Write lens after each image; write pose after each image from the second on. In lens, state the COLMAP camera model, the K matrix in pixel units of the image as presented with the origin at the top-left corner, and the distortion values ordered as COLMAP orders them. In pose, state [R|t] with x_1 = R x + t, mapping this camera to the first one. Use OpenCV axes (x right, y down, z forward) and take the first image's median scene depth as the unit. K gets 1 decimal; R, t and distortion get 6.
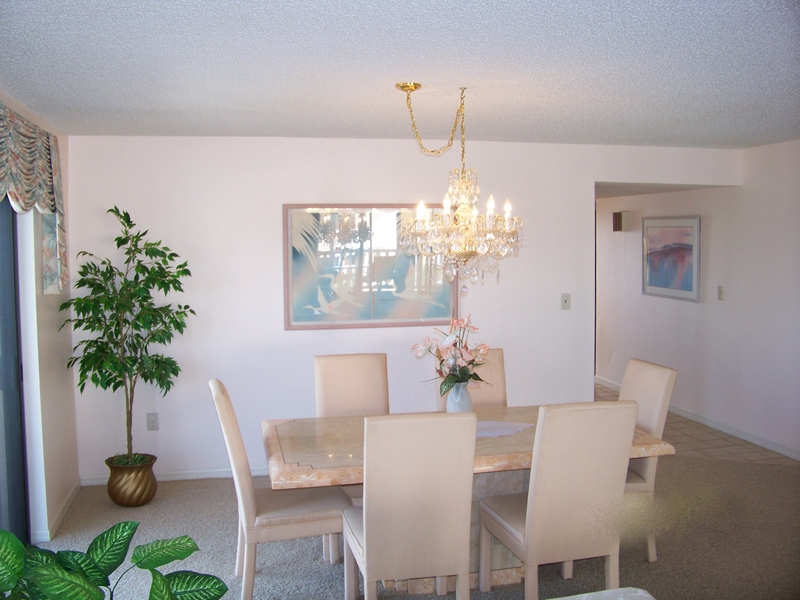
lens RADIAL K [[799.6, 0, 400.0], [0, 799.6, 300.0], [0, 0, 1]] dist [-0.140026, -0.004053]
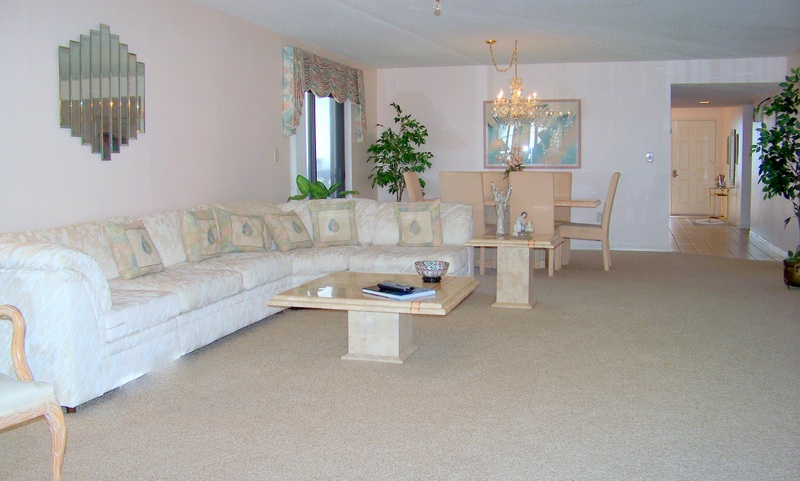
lens RADIAL K [[747.1, 0, 400.0], [0, 747.1, 240.5], [0, 0, 1]] dist [-0.294339, -0.001098]
pose [[0.875384, 0.049991, -0.480837, 0.603725], [-0.034320, 0.998556, 0.041336, 0.161595], [0.482209, -0.019682, 0.875835, -0.704280]]
